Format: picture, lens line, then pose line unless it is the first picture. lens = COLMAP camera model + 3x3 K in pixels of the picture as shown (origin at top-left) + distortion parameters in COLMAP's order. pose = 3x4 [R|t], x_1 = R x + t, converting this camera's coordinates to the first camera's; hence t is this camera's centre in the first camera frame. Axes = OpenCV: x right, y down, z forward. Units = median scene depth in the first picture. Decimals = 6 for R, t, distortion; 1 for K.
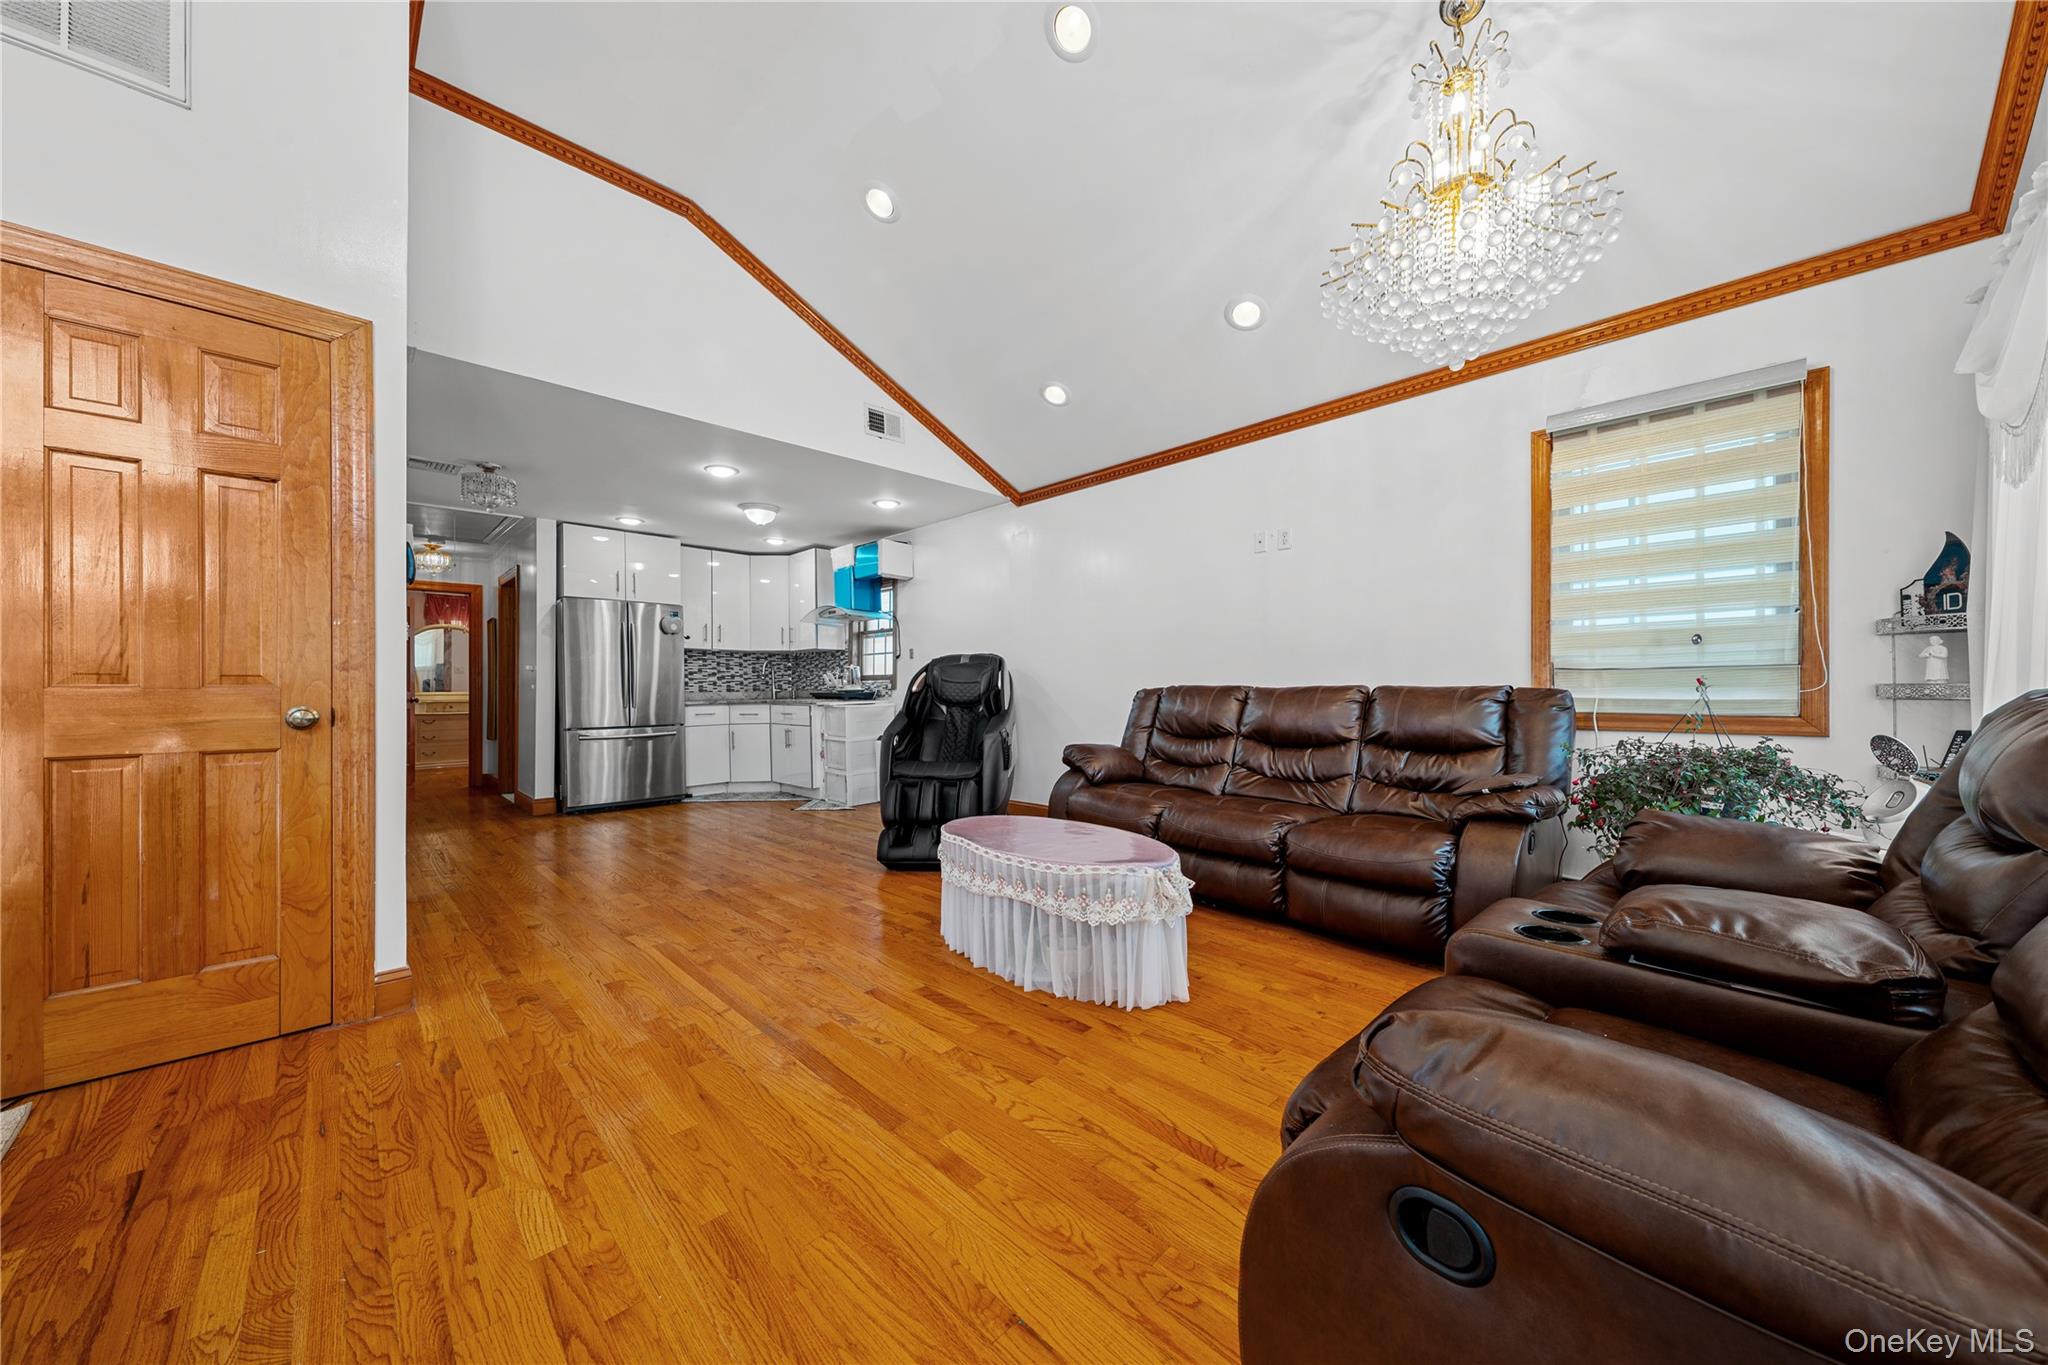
lens RADIAL K [[703.0, 0, 1036.4], [0, 703.0, 694.4], [0, 0, 1]] dist [0.010668, -0.003300]
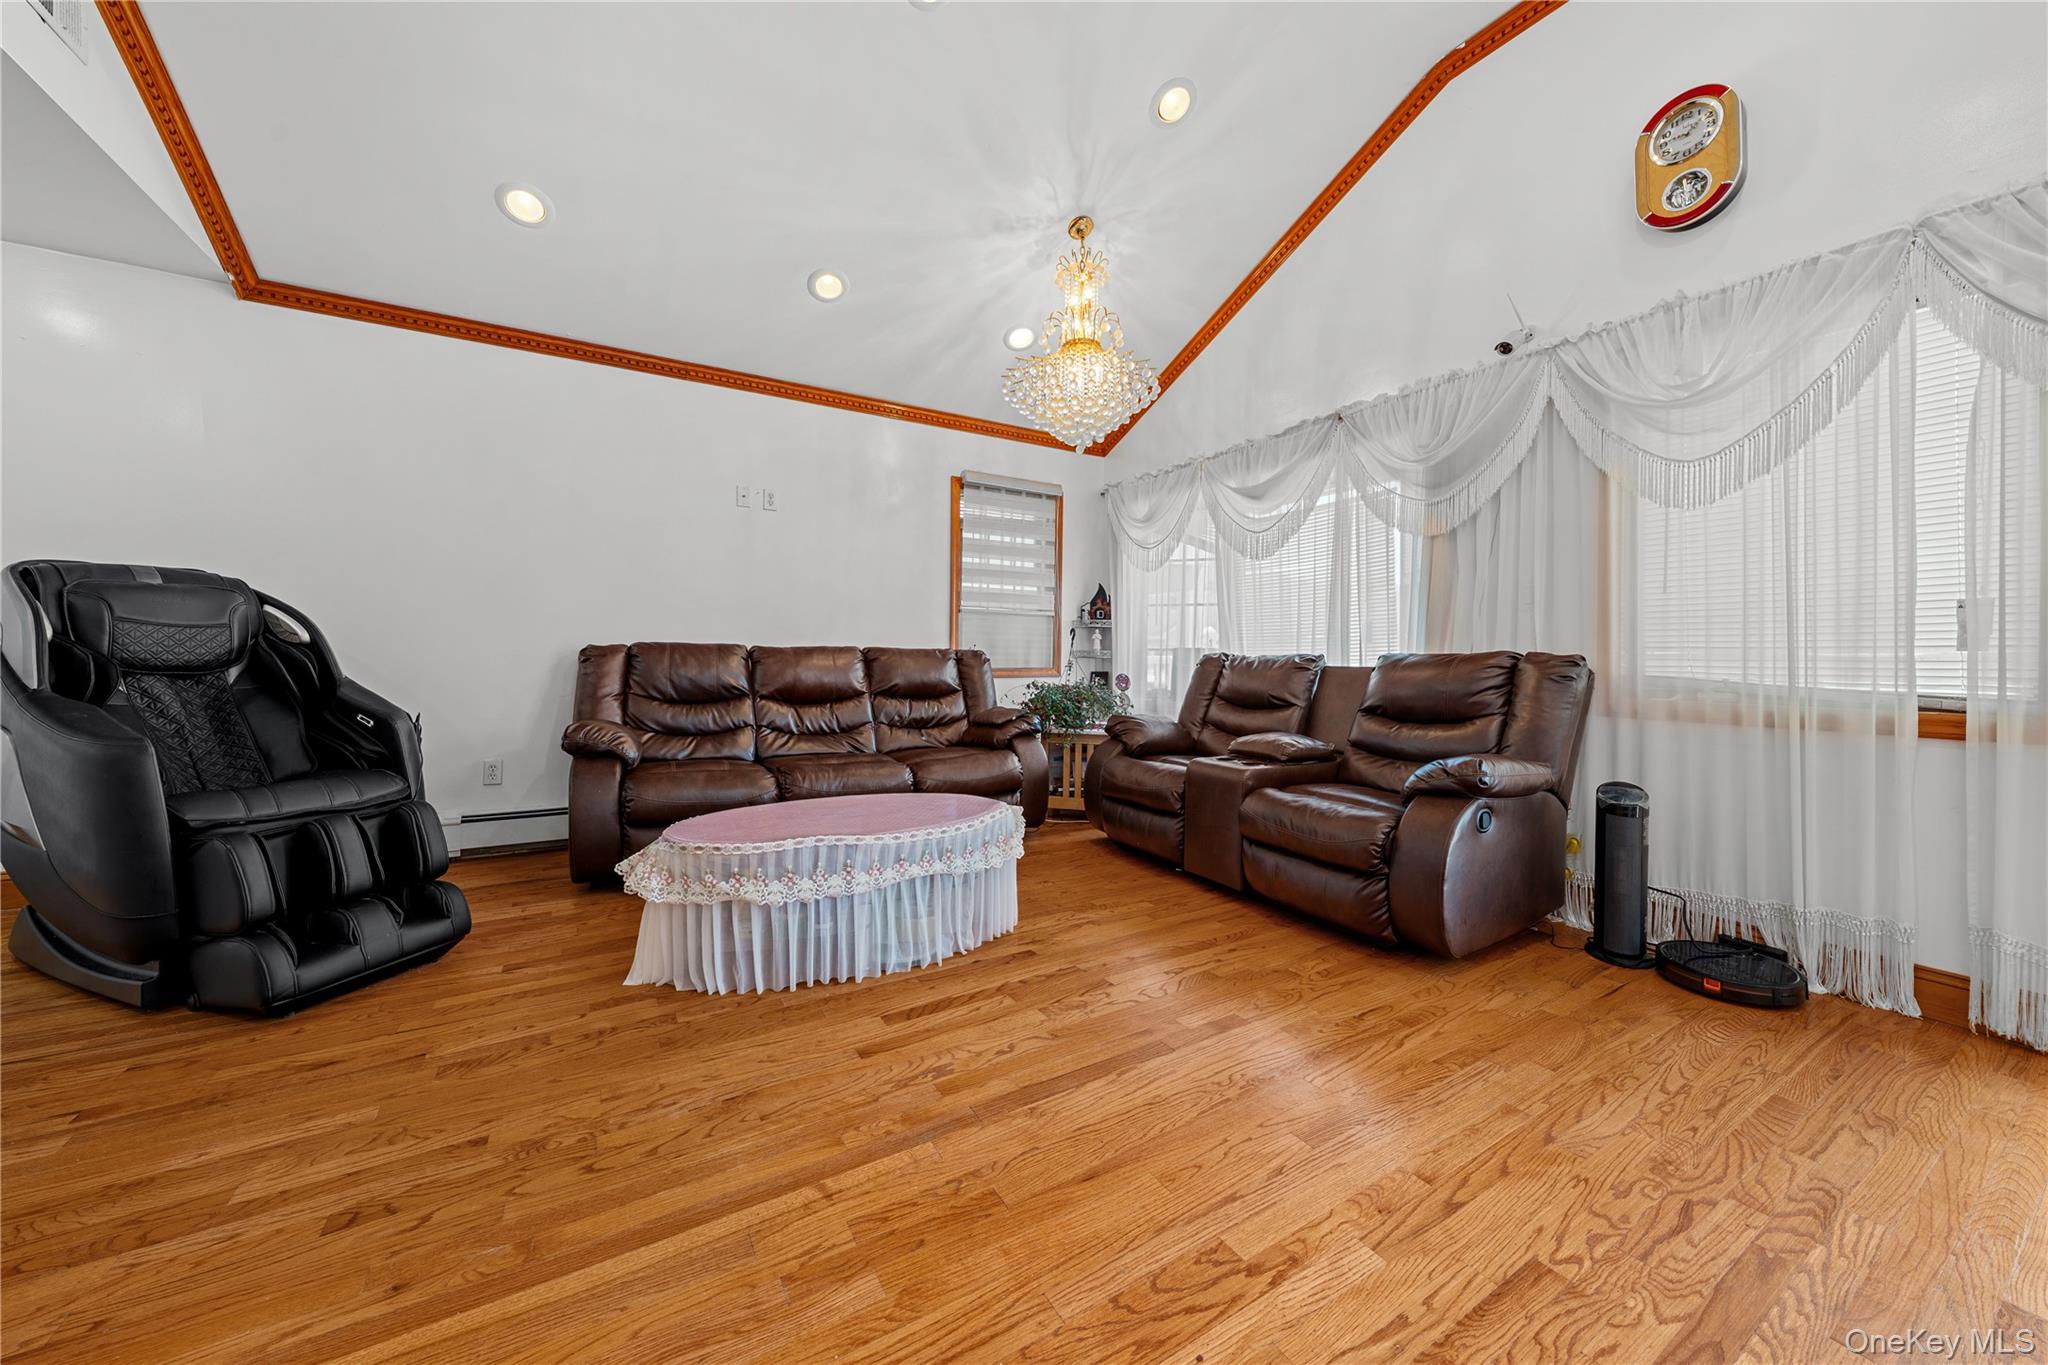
lens RADIAL K [[703.0, 0, 1025.1], [0, 703.0, 660.7], [0, 0, 1]] dist [0.010668, -0.003300]
pose [[0.255698, -0.008097, 0.966723, -0.837664], [-0.009683, 0.999893, 0.010937, -0.006320], [-0.966708, -0.012158, 0.255593, 0.591837]]
